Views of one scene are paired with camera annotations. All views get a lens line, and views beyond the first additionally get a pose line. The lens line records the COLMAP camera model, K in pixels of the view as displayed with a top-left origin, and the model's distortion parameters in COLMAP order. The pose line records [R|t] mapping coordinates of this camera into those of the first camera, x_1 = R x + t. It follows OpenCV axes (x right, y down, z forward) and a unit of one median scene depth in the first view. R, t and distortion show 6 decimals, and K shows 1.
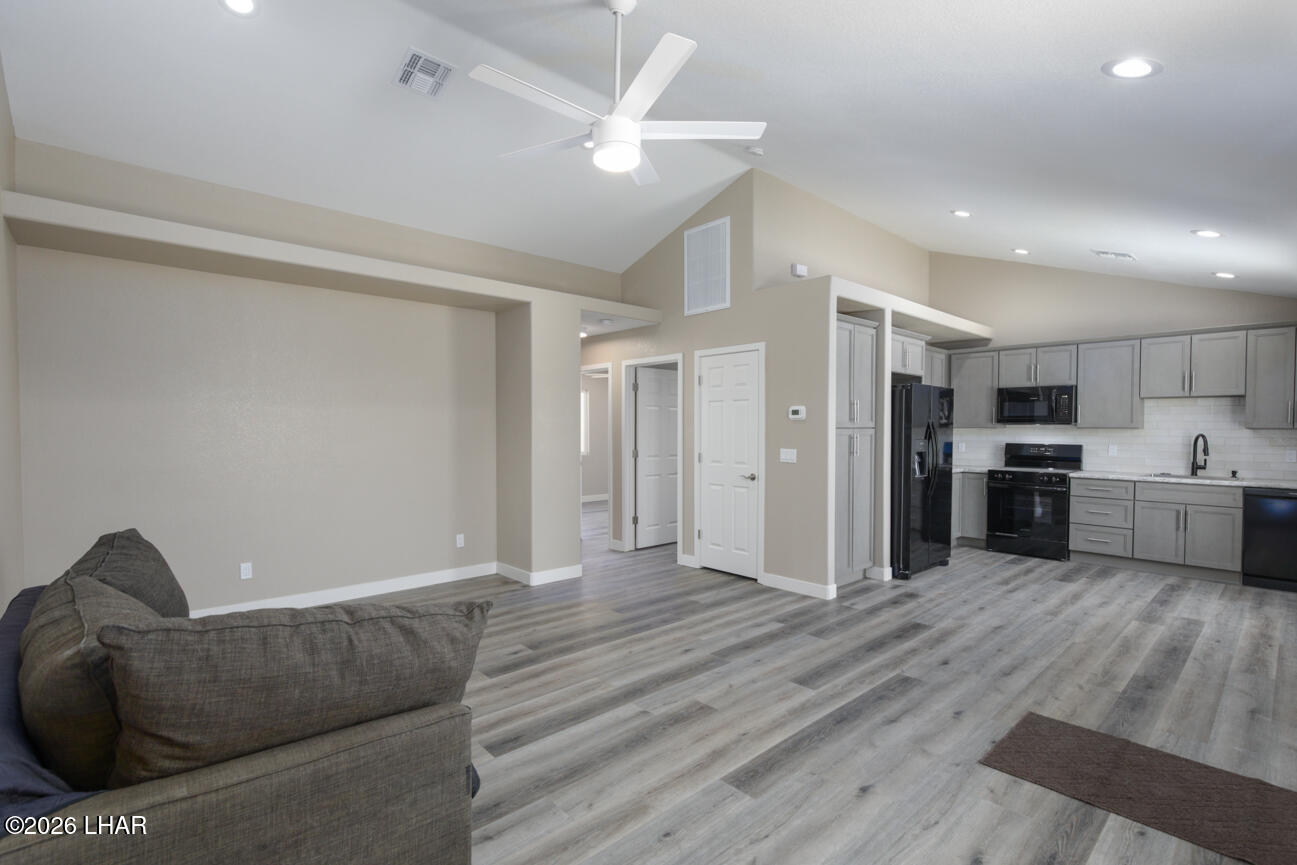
lens RADIAL K [[609.3, 0, 651.1], [0, 609.3, 445.1], [0, 0, 1]] dist [-0.000928, -0.000212]
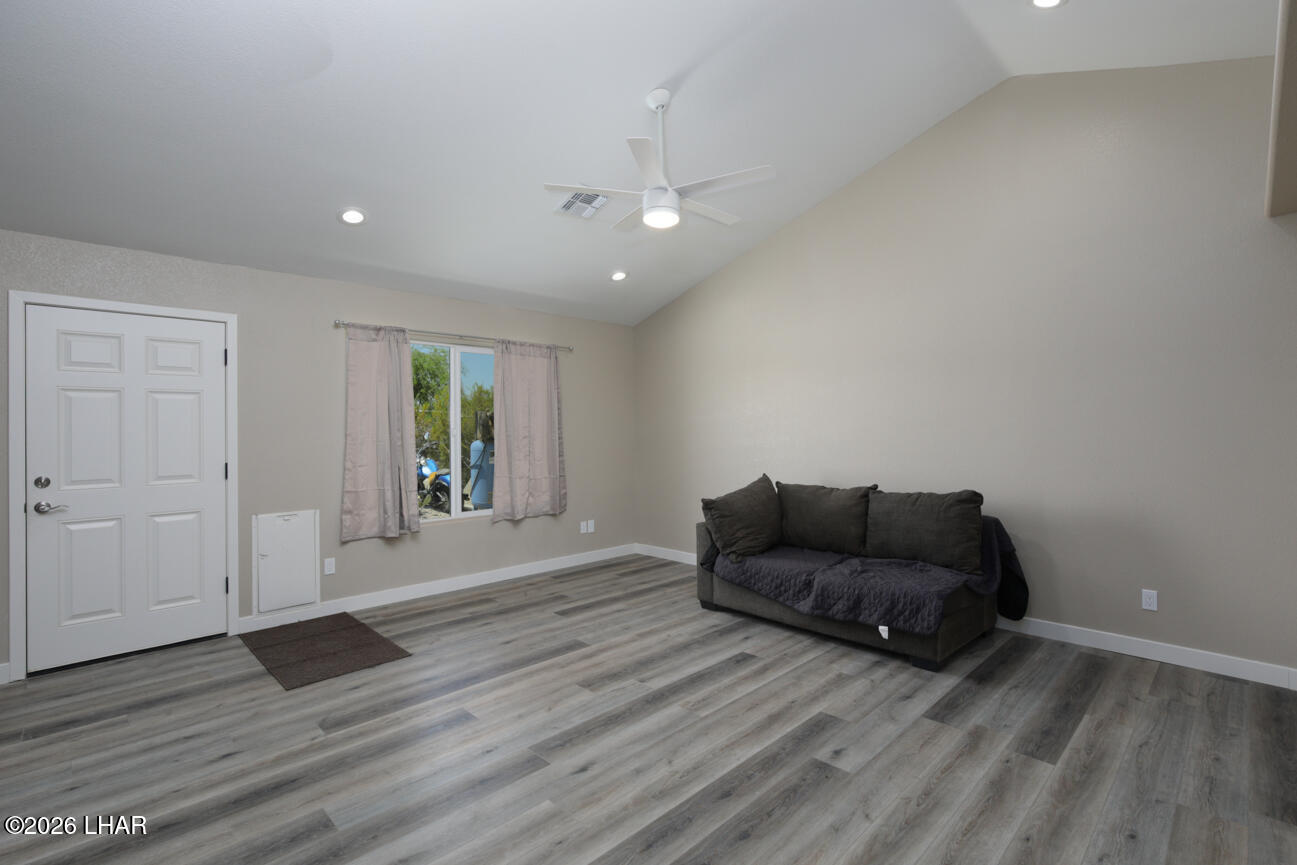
lens RADIAL K [[591.5, 0, 648.5], [0, 591.5, 432.5], [0, 0, 1]] dist [-0.001960, -0.000383]
pose [[-0.999380, 0.004604, -0.034896, 0.012413], [0.003404, 0.999404, 0.034356, -0.047227], [0.035034, 0.034216, -0.998800, 1.872604]]
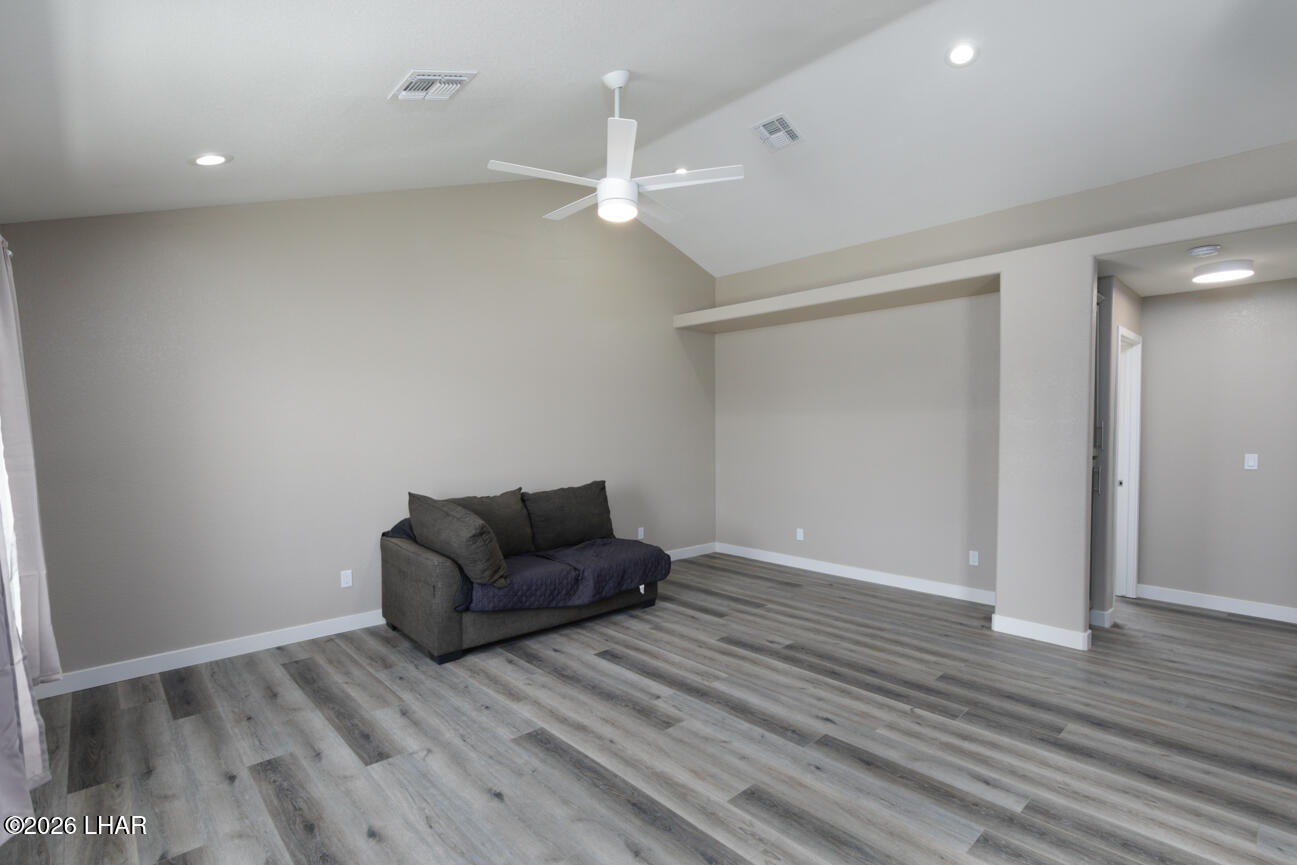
lens RADIAL K [[609.3, 0, 651.1], [0, 609.3, 445.1], [0, 0, 1]] dist [-0.000928, -0.000212]
pose [[-0.000420, 0.026922, -0.999637, 0.963759], [-0.022886, 0.999375, 0.026924, -0.035536], [0.999738, 0.022889, 0.000196, 0.887485]]
